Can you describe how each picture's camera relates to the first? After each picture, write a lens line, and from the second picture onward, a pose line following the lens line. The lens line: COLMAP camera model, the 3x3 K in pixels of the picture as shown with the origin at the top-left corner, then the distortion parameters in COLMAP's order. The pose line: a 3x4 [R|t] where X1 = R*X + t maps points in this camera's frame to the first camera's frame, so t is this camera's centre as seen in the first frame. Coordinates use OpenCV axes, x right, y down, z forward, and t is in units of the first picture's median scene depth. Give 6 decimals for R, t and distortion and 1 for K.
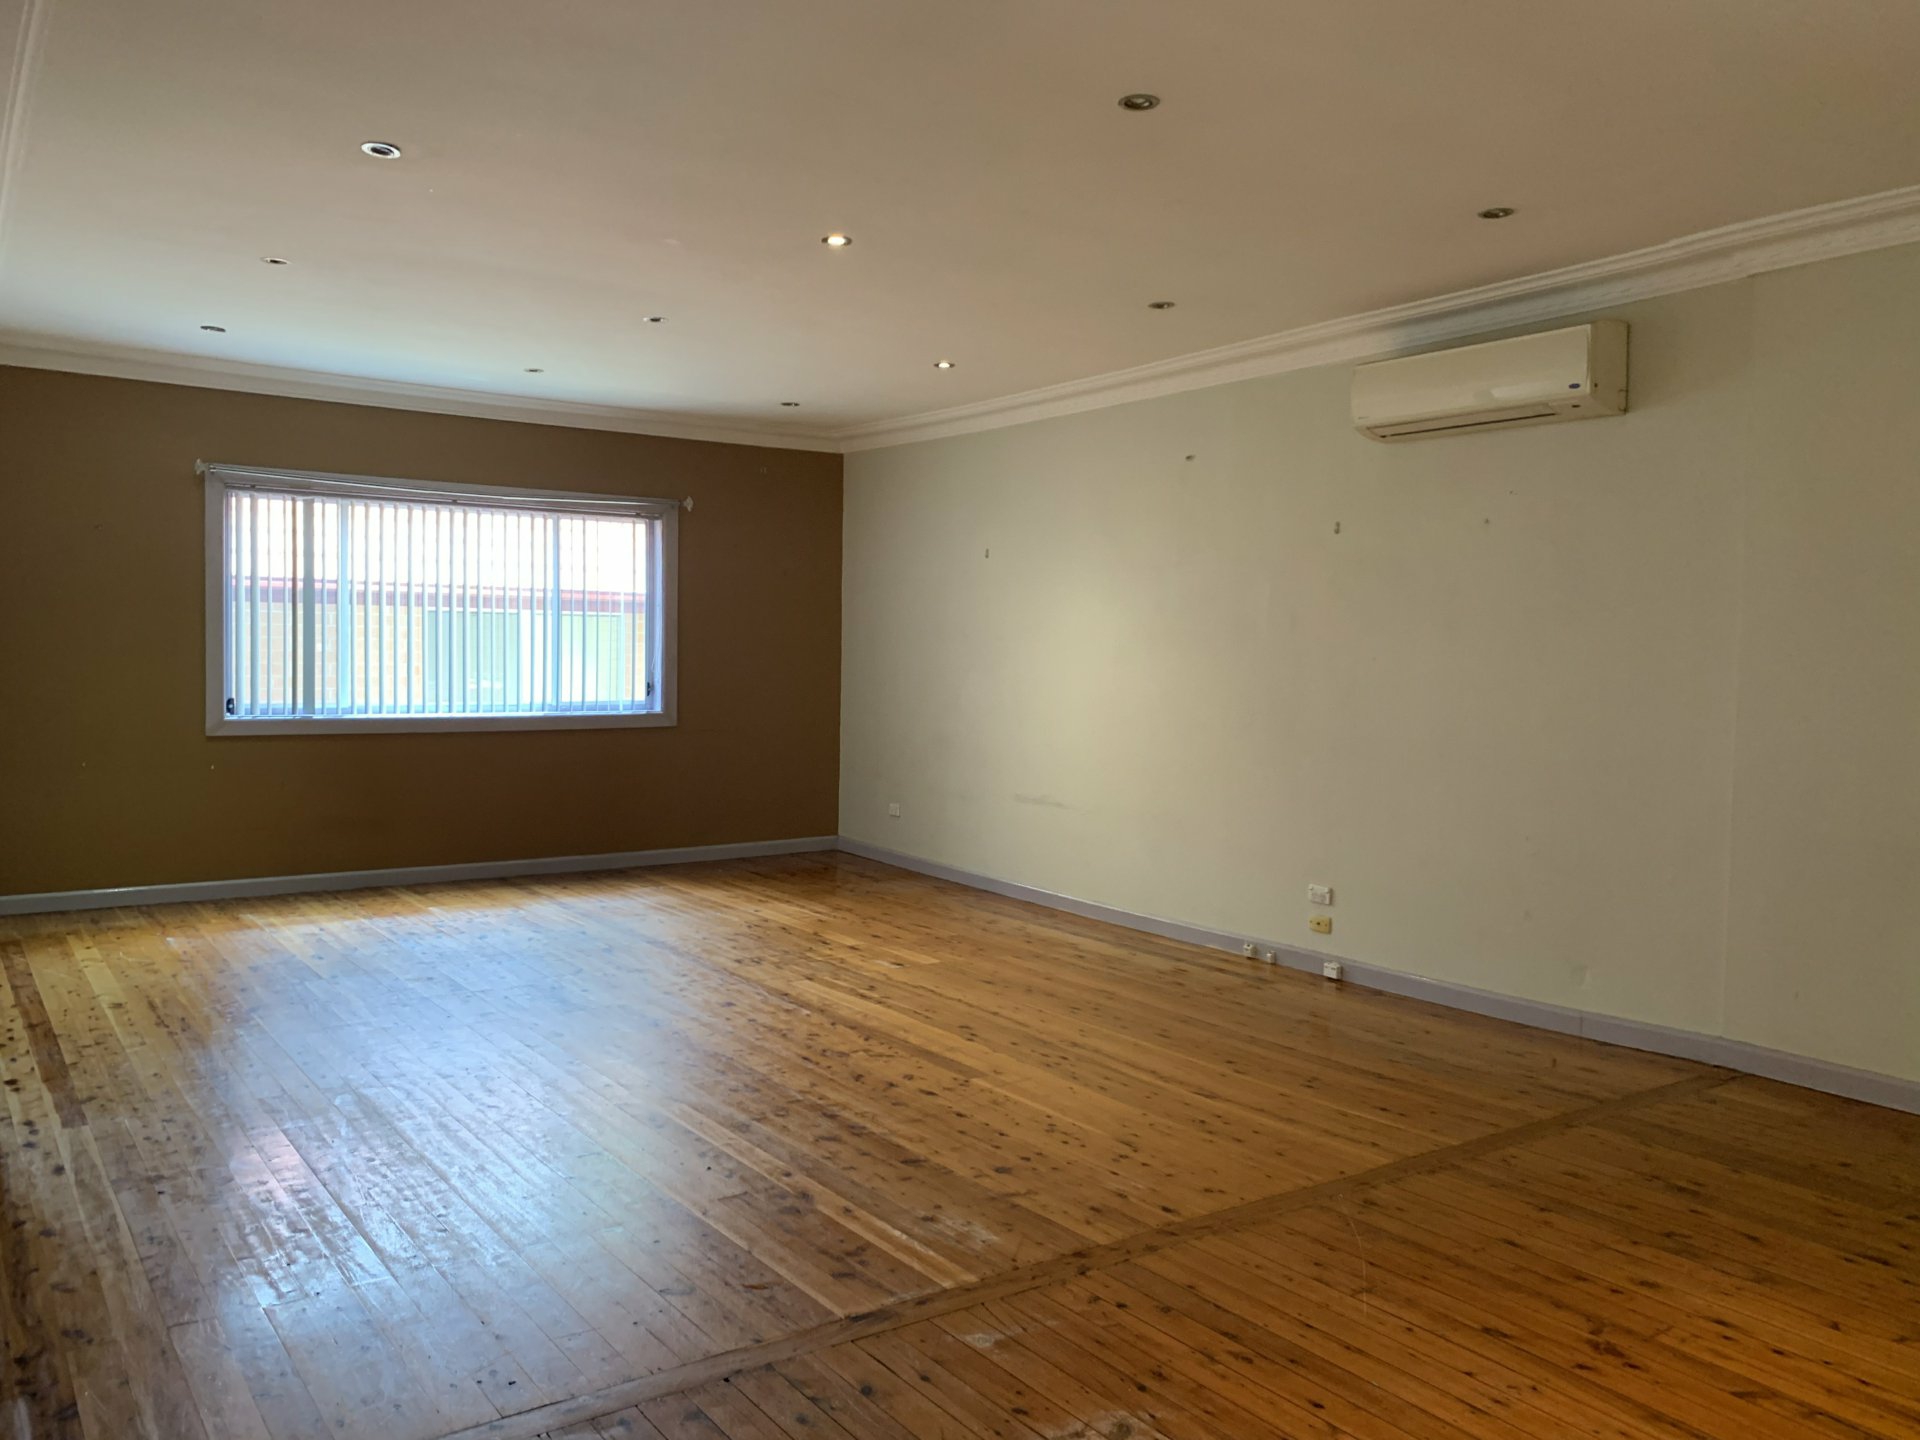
lens RADIAL K [[1464.7, 0, 958.4], [0, 1464.7, 682.1], [0, 0, 1]] dist [0.015656, -0.008914]
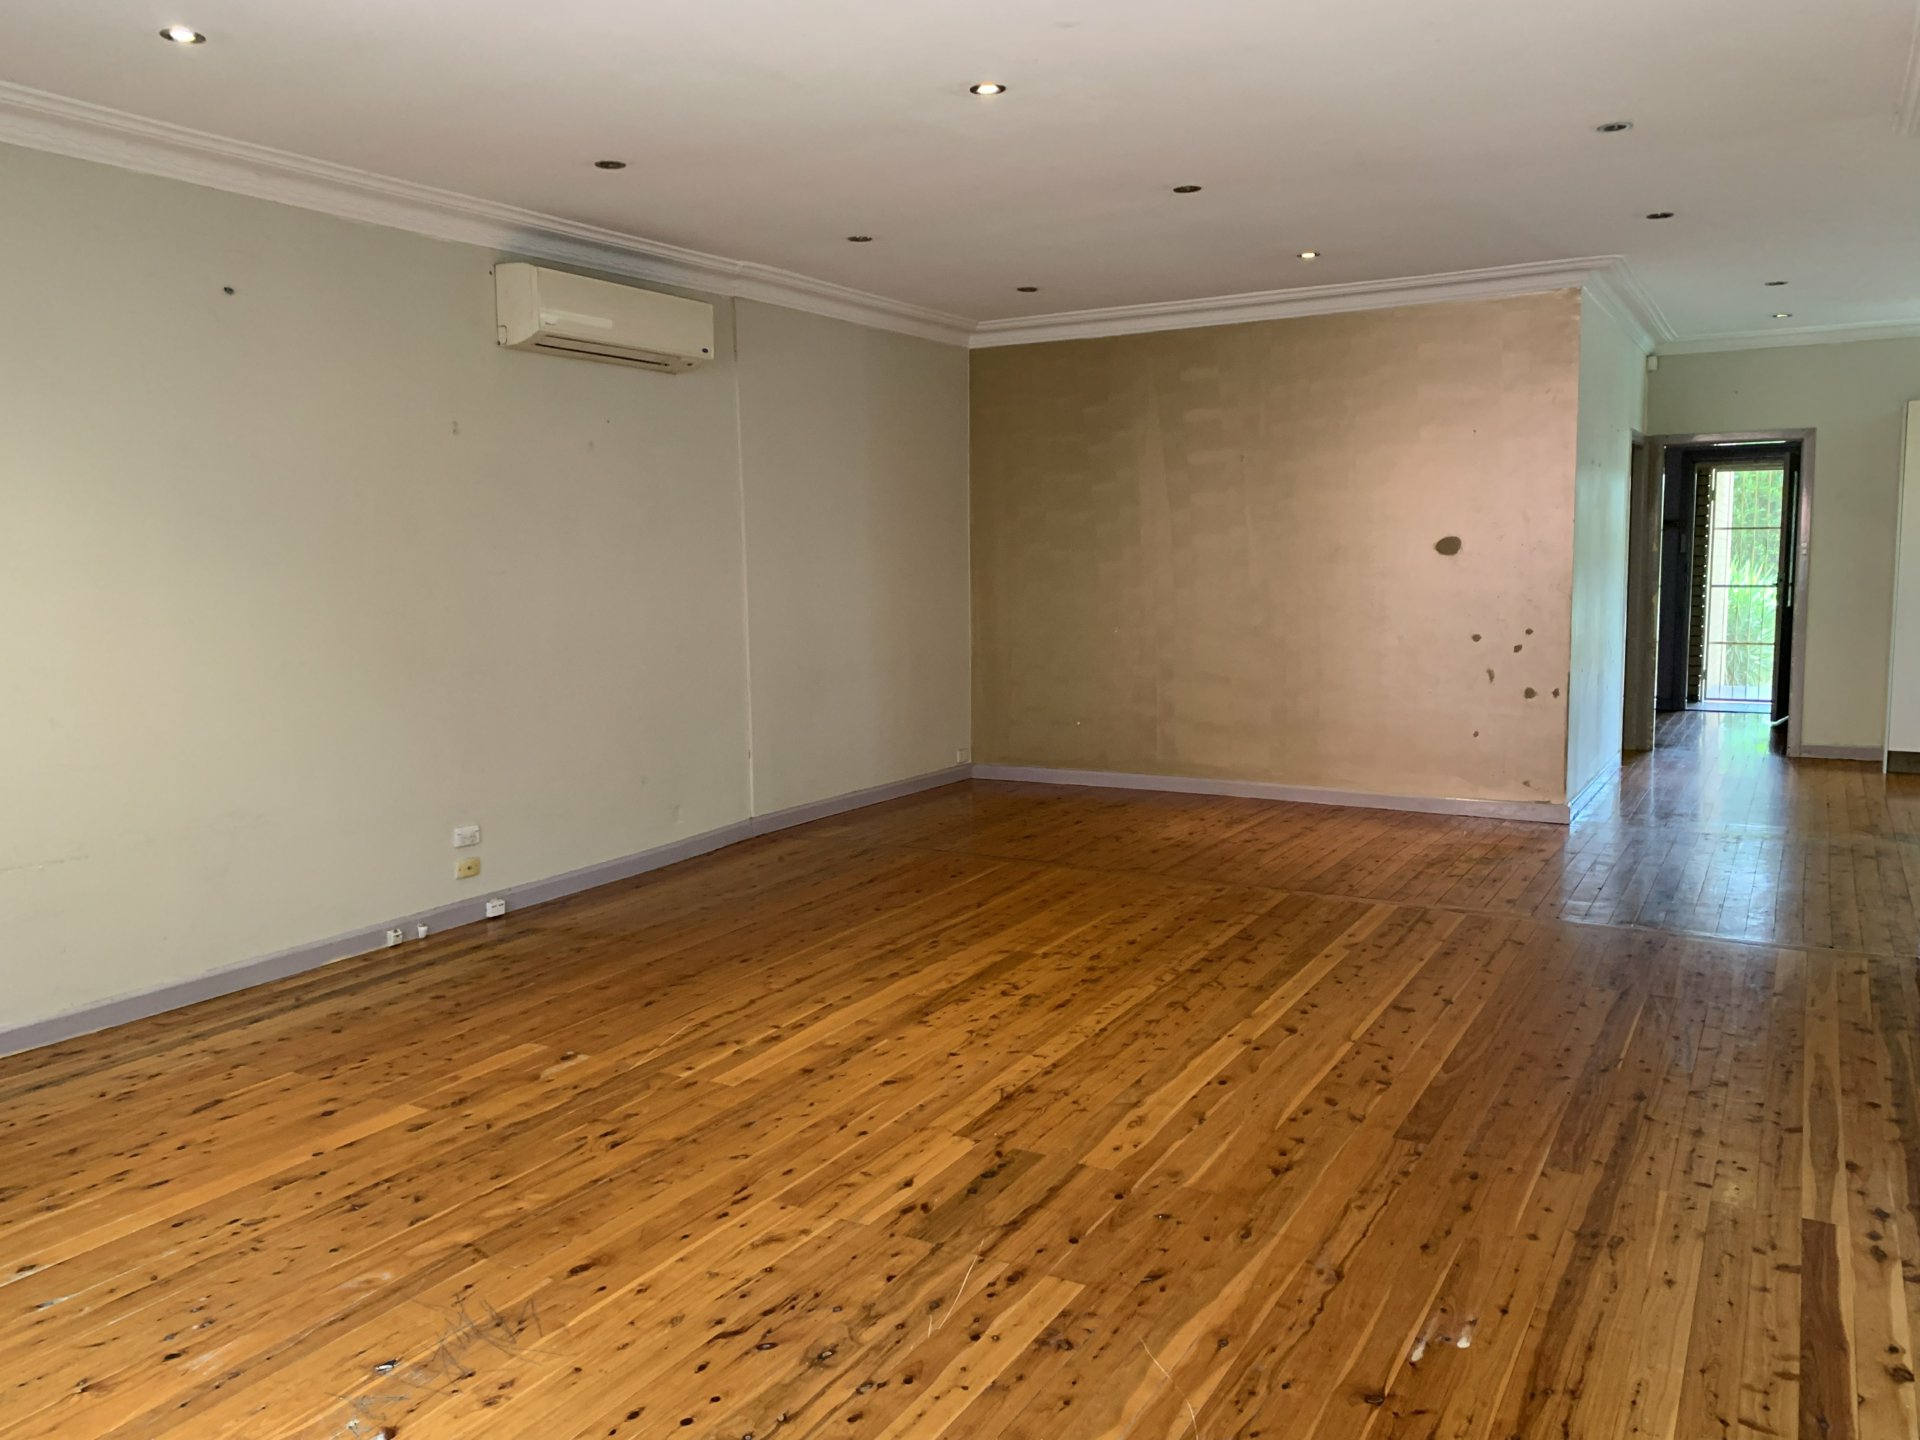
lens RADIAL K [[1464.7, 0, 958.4], [0, 1464.7, 682.1], [0, 0, 1]] dist [0.015656, -0.008914]
pose [[-0.407780, -0.094478, 0.908179, -0.894805], [0.031331, 0.992599, 0.117328, -0.059941], [-0.912542, 0.076298, -0.401802, 1.397006]]
